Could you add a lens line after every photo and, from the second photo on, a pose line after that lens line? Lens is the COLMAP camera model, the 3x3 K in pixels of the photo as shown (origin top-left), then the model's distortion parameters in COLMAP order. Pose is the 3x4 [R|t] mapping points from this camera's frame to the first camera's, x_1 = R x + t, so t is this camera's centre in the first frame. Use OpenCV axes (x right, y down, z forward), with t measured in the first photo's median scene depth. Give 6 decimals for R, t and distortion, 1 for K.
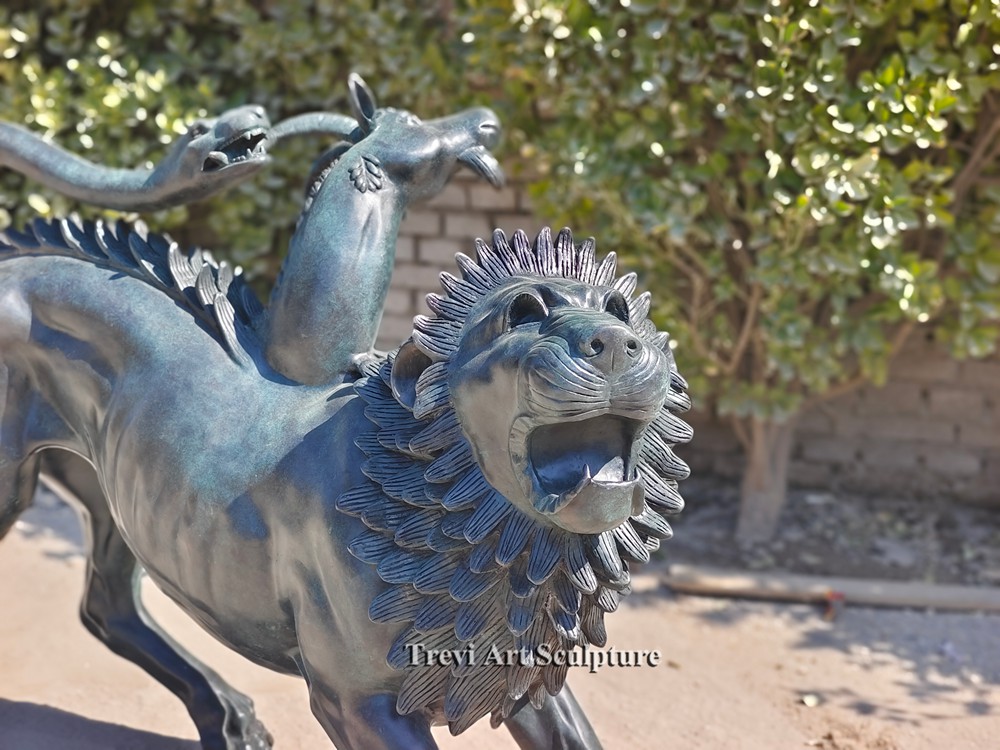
lens RADIAL K [[1488.9, 0, 492.3], [0, 1488.9, 383.2], [0, 0, 1]] dist [0.033123, 0.000000]
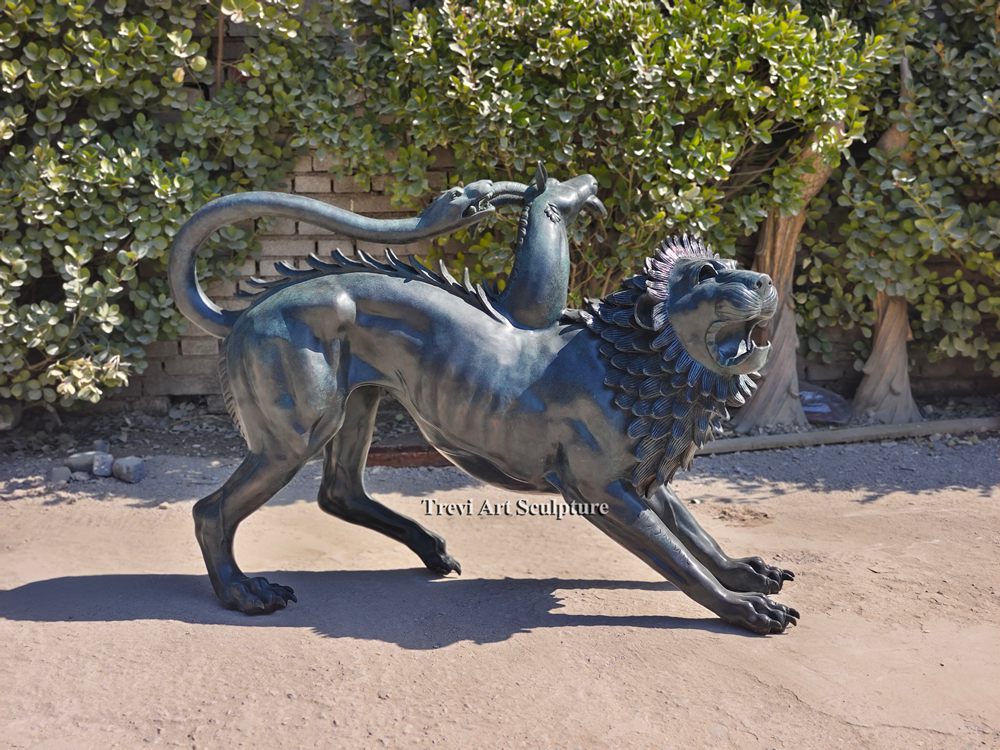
lens RADIAL K [[1488.9, 0, 501.2], [0, 1488.9, 375.2], [0, 0, 1]] dist [0.033123, 0.000000]
pose [[0.903836, -0.102467, 0.415430, -0.695496], [0.109211, 0.993990, 0.007566, 0.028877], [-0.413708, 0.038531, 0.909594, -0.485696]]
